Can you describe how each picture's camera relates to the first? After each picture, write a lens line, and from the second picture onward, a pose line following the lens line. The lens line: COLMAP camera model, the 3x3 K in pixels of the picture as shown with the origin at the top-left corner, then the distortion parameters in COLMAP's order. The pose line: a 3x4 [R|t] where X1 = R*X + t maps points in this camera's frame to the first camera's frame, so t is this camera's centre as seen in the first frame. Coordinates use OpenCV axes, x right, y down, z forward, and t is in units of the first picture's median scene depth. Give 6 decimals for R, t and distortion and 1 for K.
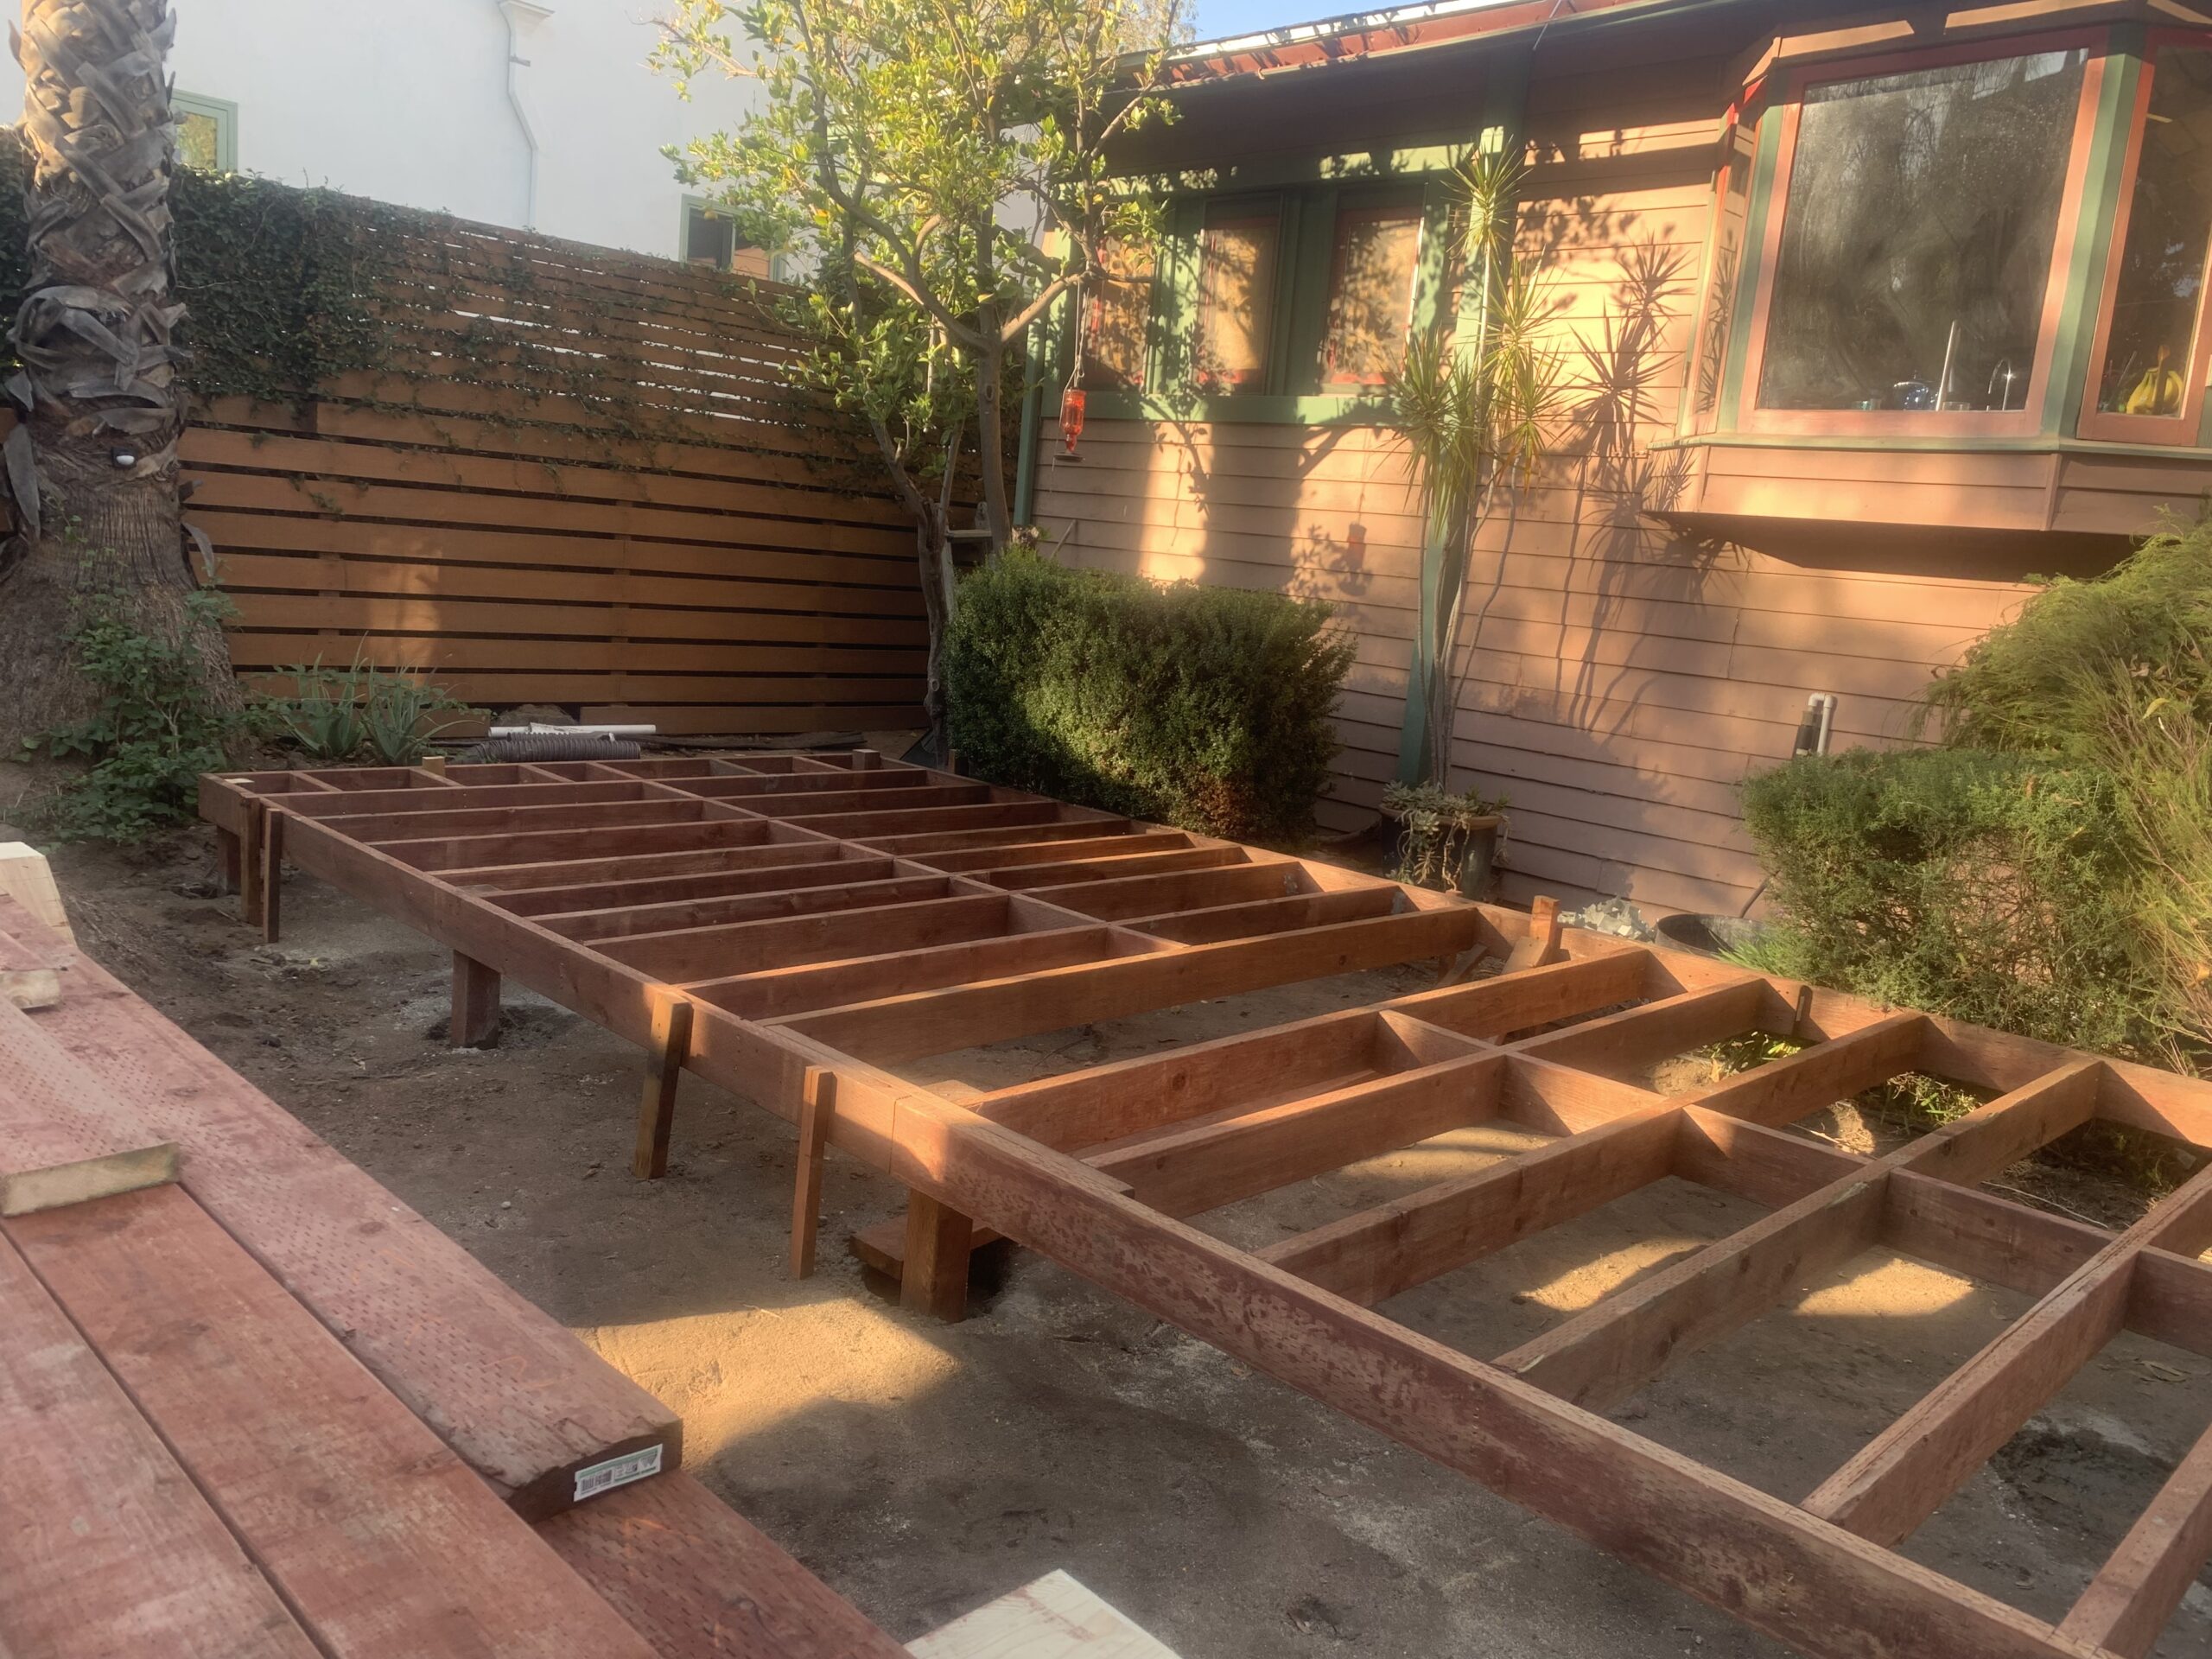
lens RADIAL K [[1662.8, 0, 1106.0], [0, 1662.8, 829.5], [0, 0, 1]] dist [0.006409, -0.168313]
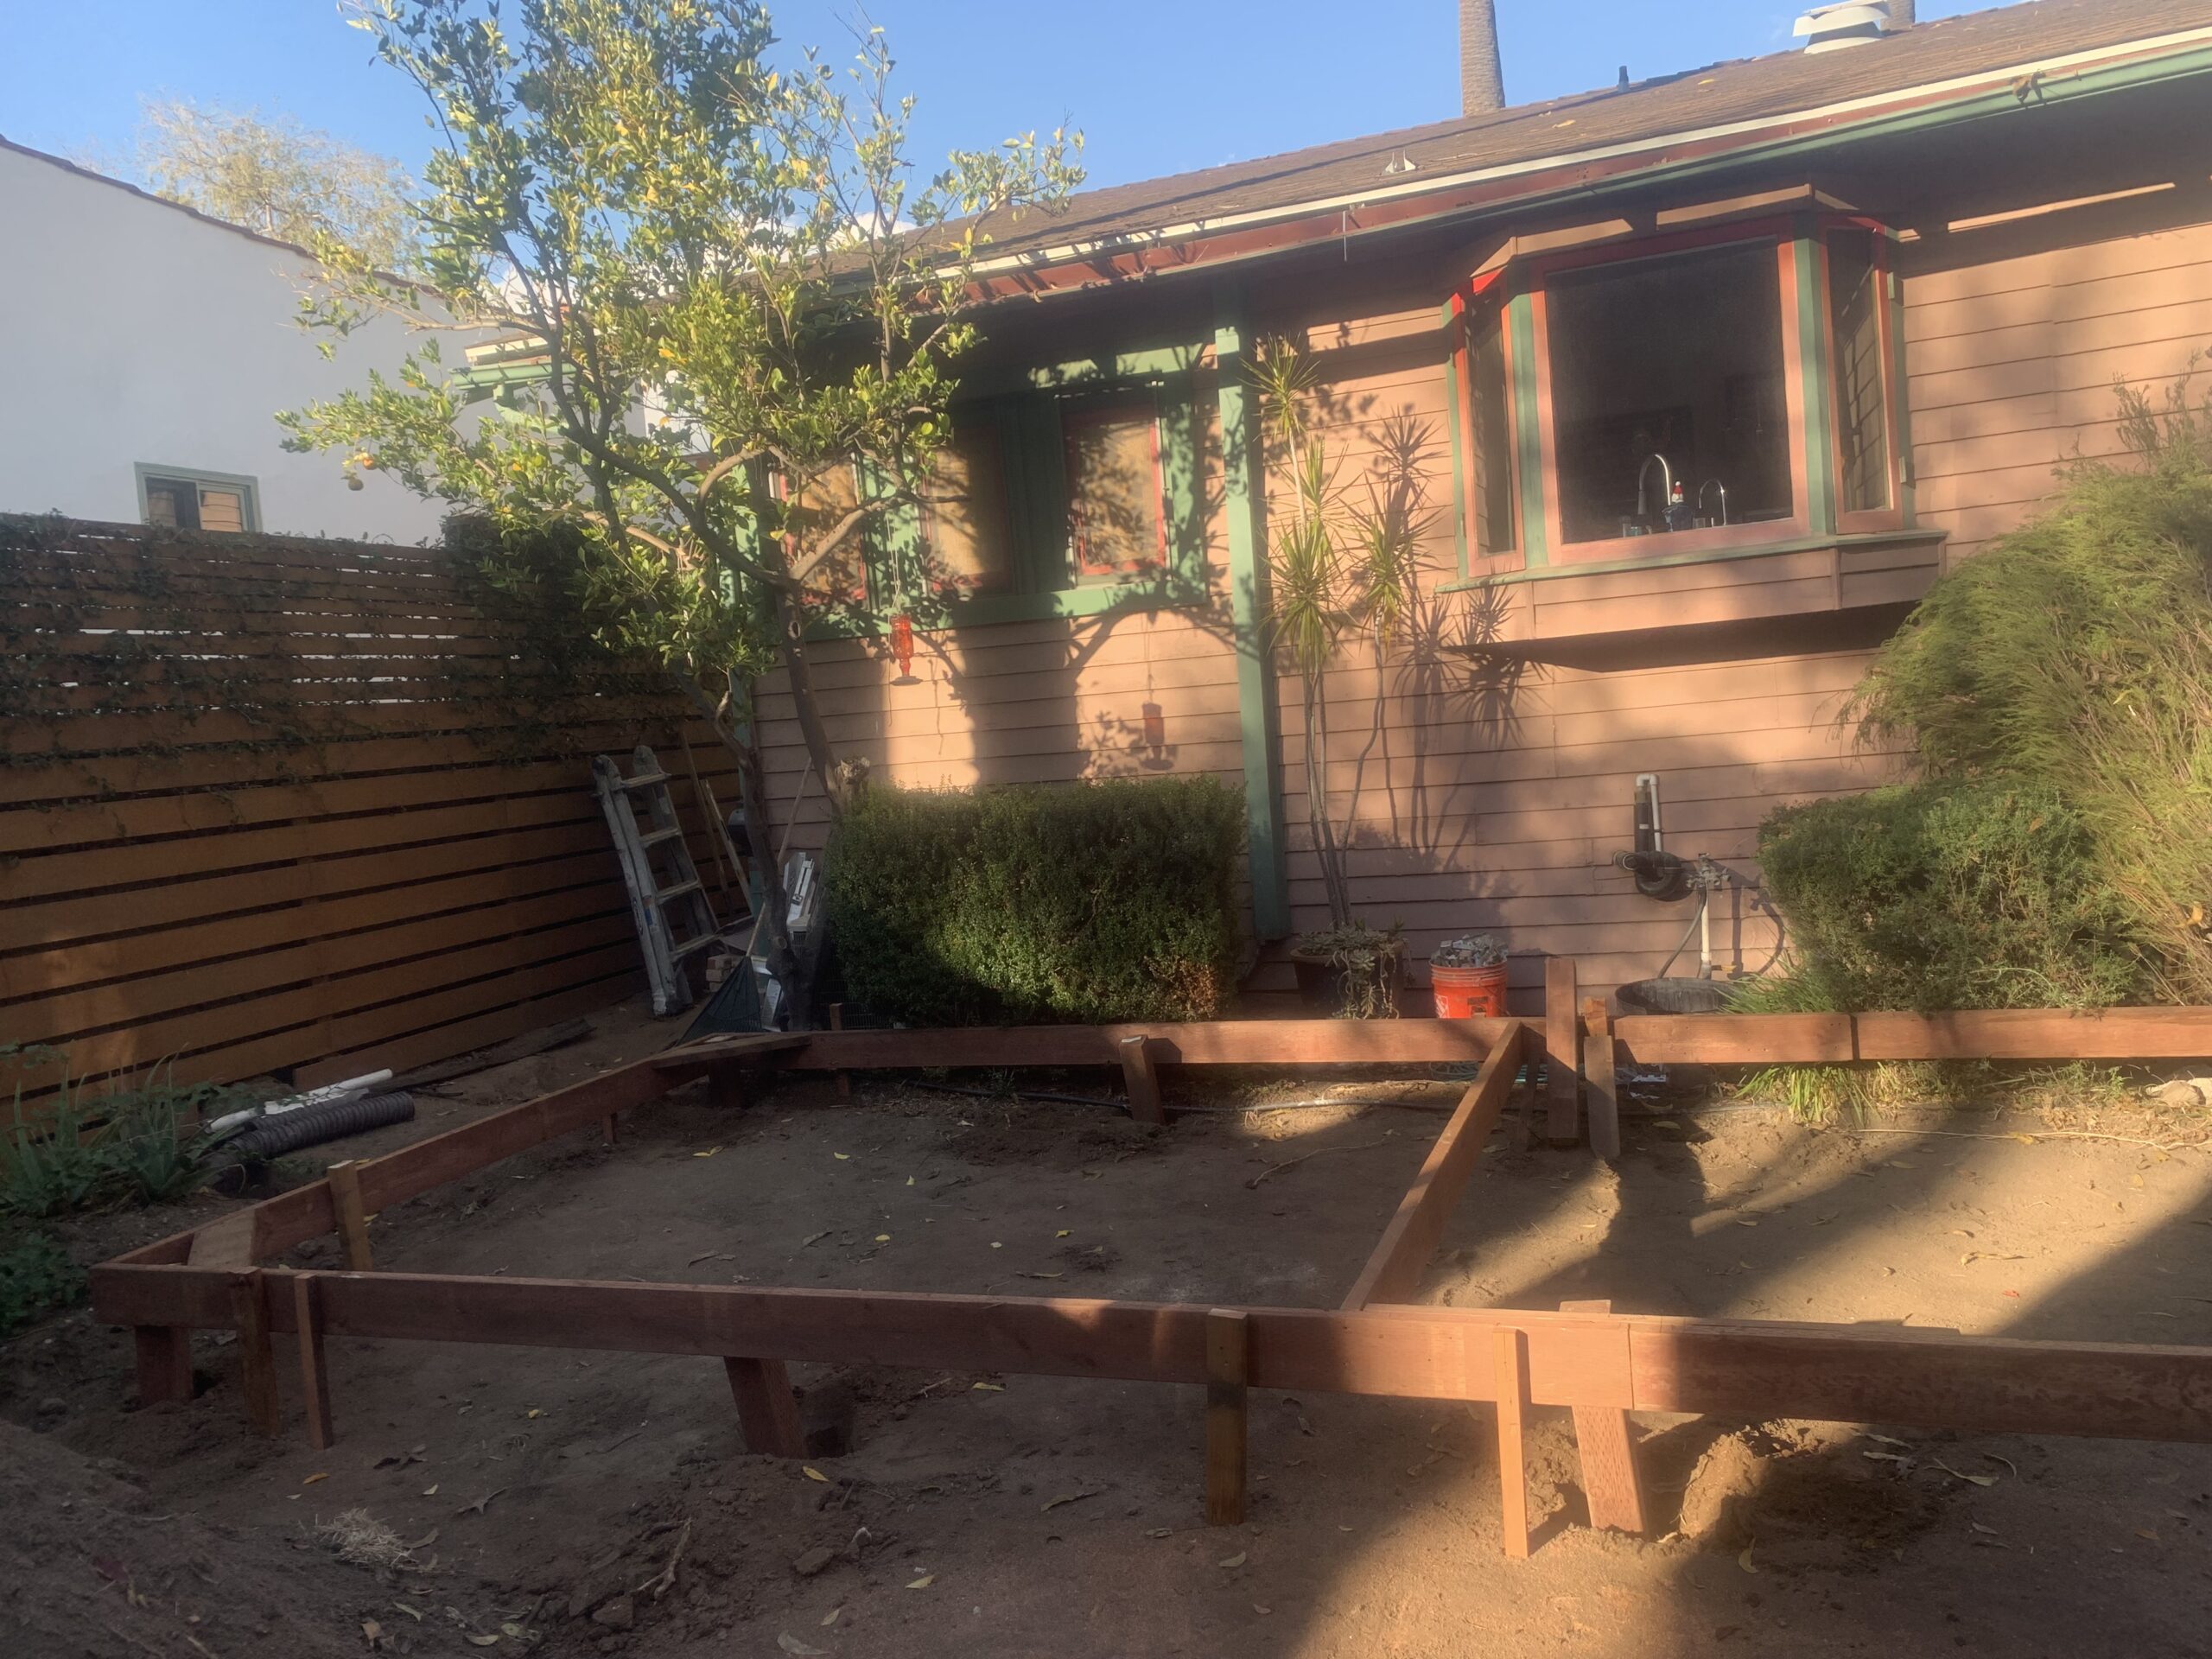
lens RADIAL K [[1566.4, 0, 1106.0], [0, 1566.4, 829.5], [0, 0, 1]] dist [0.063246, -0.211154]
pose [[0.876073, -0.199461, 0.438989, -0.329899], [0.237536, 0.970820, -0.032934, -0.078902], [-0.419611, 0.133128, 0.897888, 0.122852]]
